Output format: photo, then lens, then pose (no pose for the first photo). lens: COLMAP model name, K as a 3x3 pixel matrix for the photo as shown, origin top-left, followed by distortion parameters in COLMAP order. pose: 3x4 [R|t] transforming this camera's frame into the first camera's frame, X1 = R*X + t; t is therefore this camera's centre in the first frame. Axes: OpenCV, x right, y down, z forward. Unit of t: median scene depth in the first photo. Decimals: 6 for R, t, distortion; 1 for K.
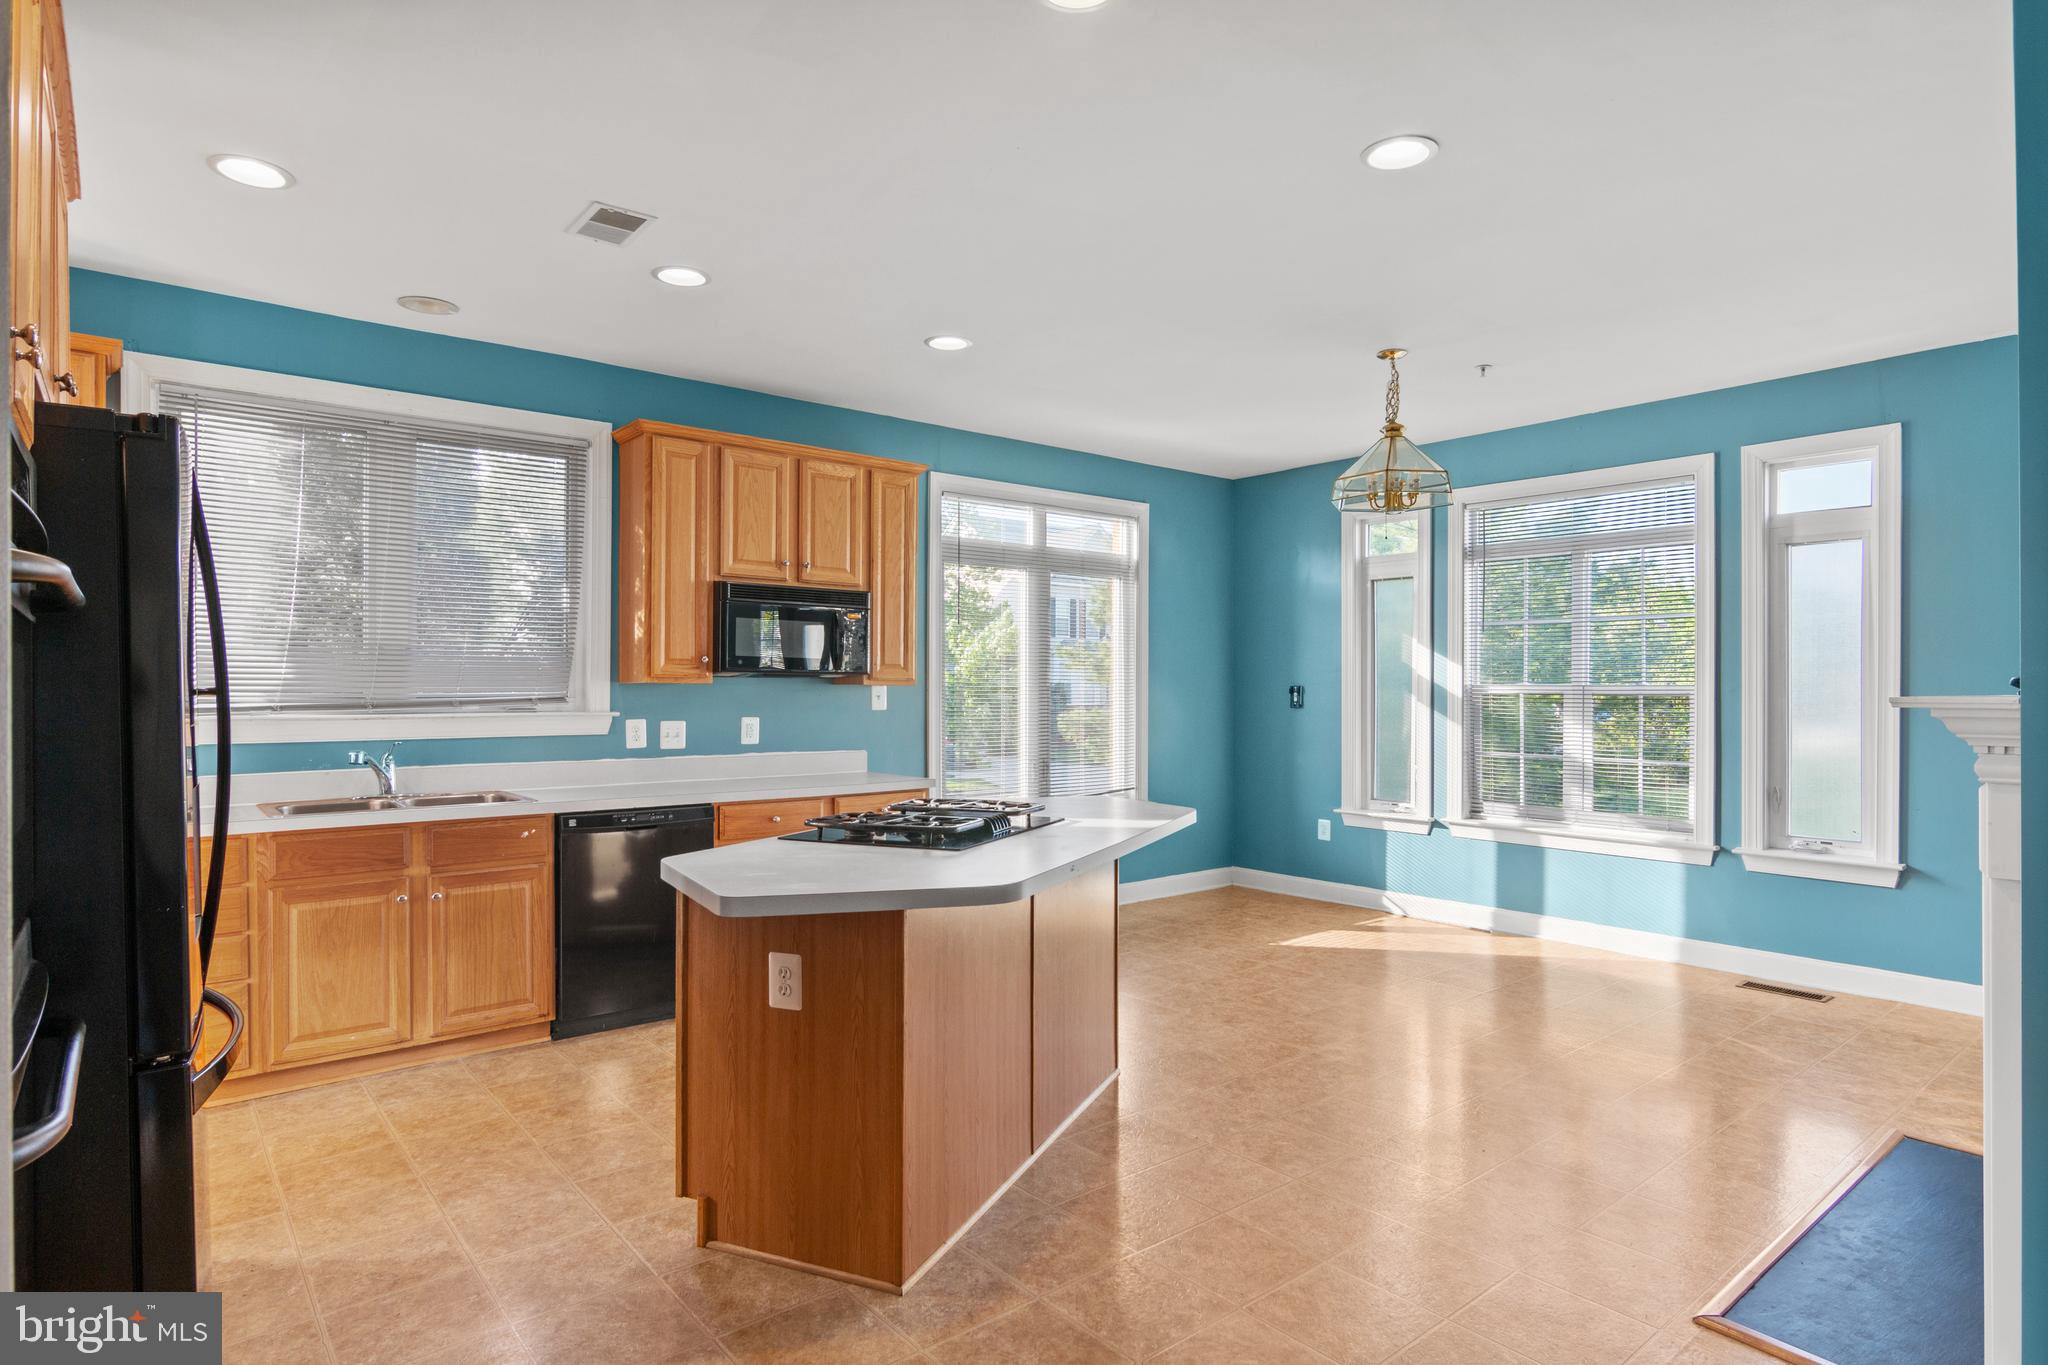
lens RADIAL K [[1114.1, 0, 1034.1], [0, 1114.1, 688.5], [0, 0, 1]] dist [-0.005172, -0.000264]
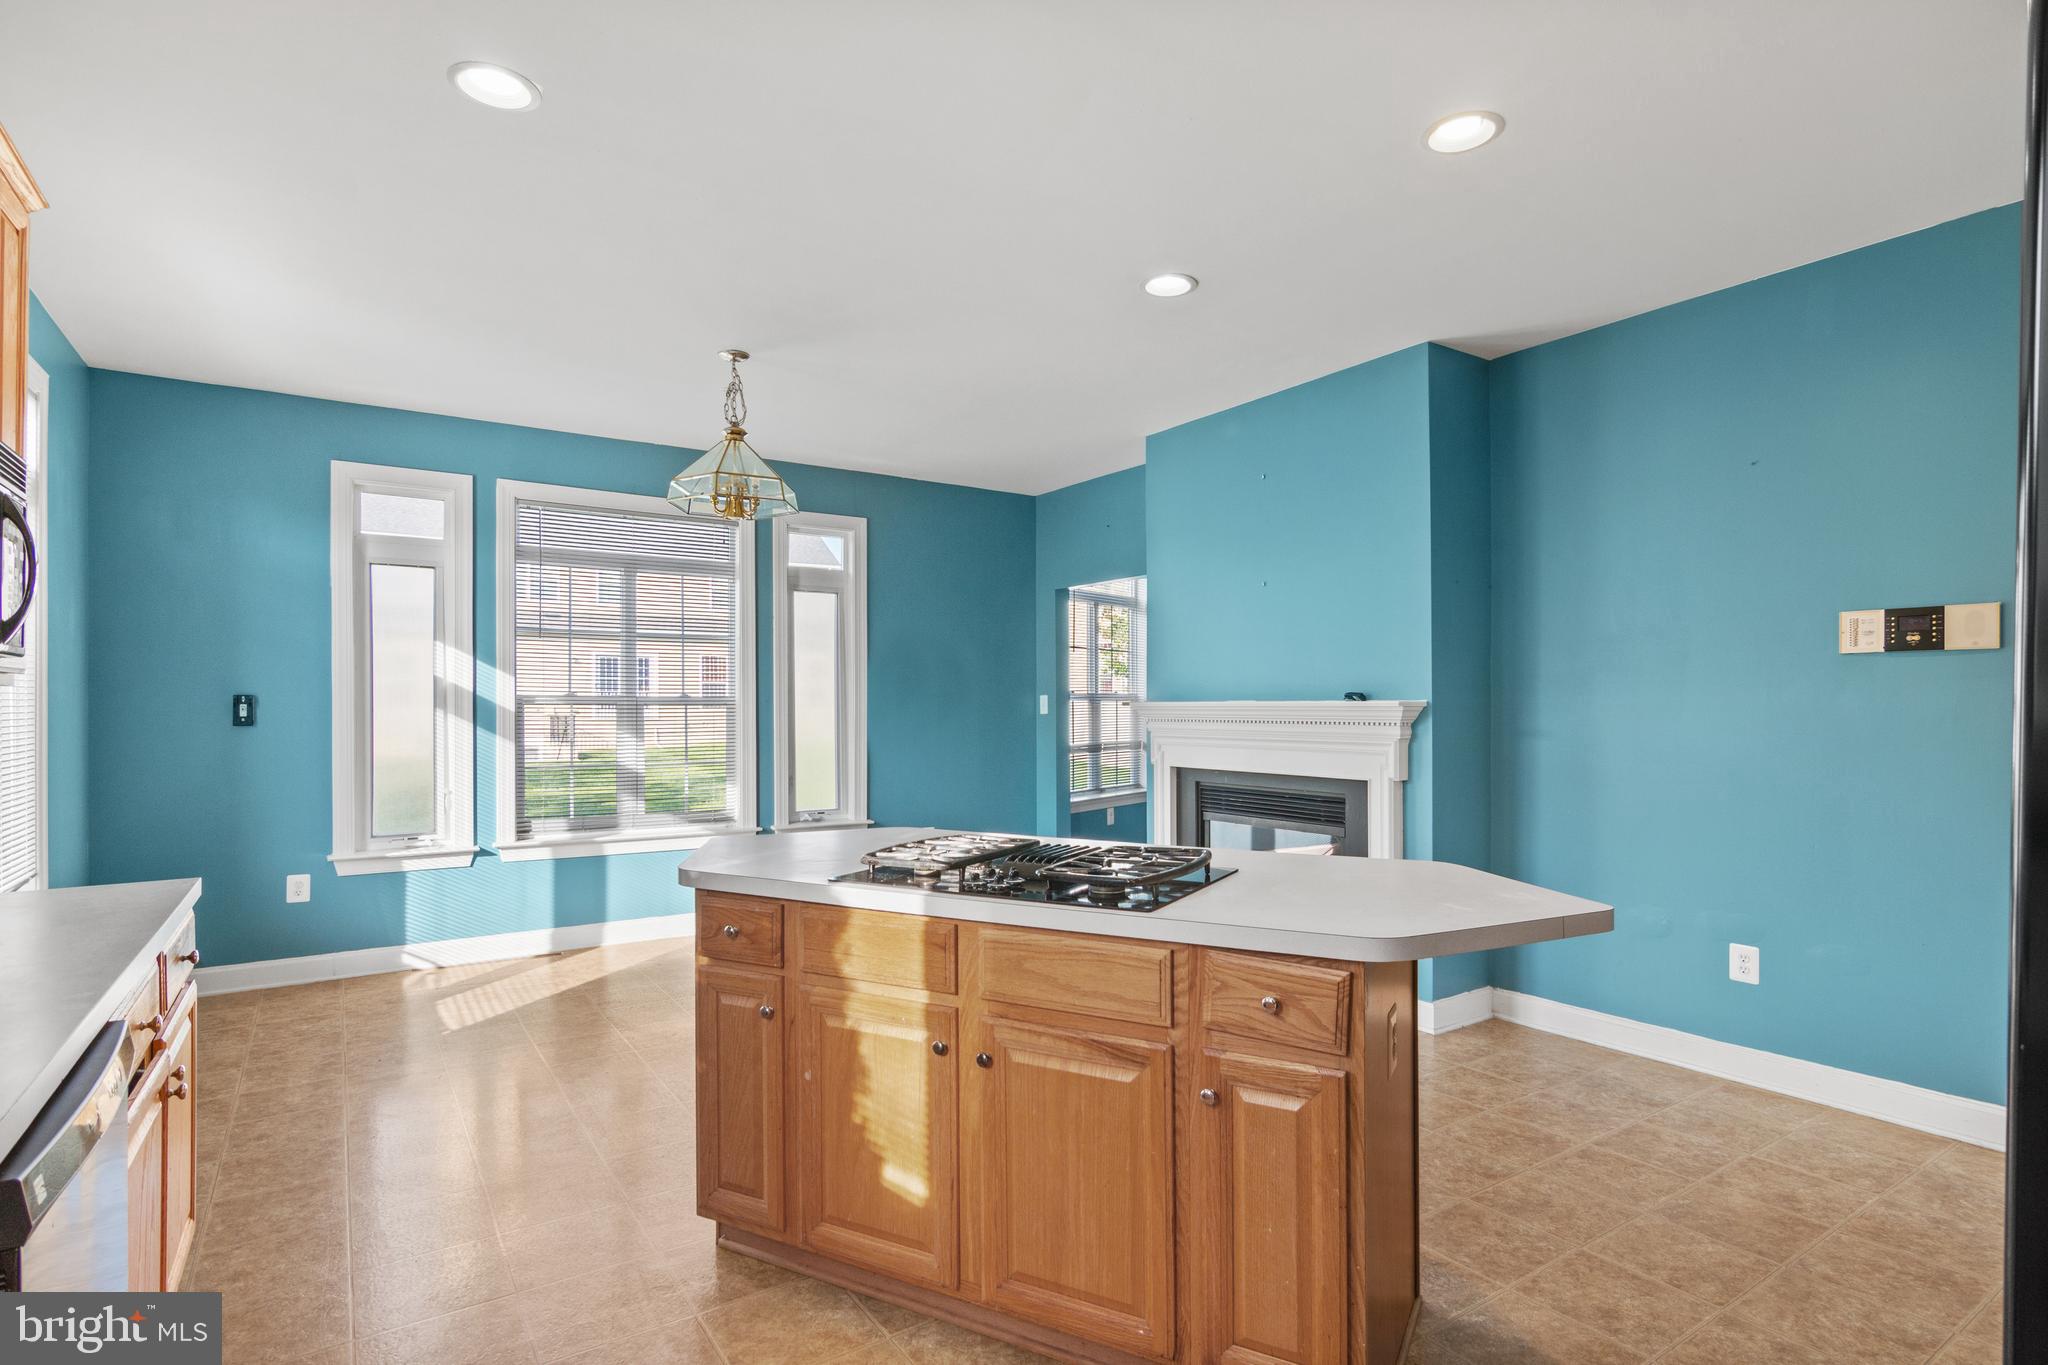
lens RADIAL K [[1036.3, 0, 1023.1], [0, 1036.3, 699.2], [0, 0, 1]] dist [-0.000142, -0.000088]
pose [[0.115653, 0.002186, 0.993287, -0.425038], [-0.000652, 0.999998, -0.002125, 0.001633], [-0.993290, -0.000402, 0.115654, 0.497213]]
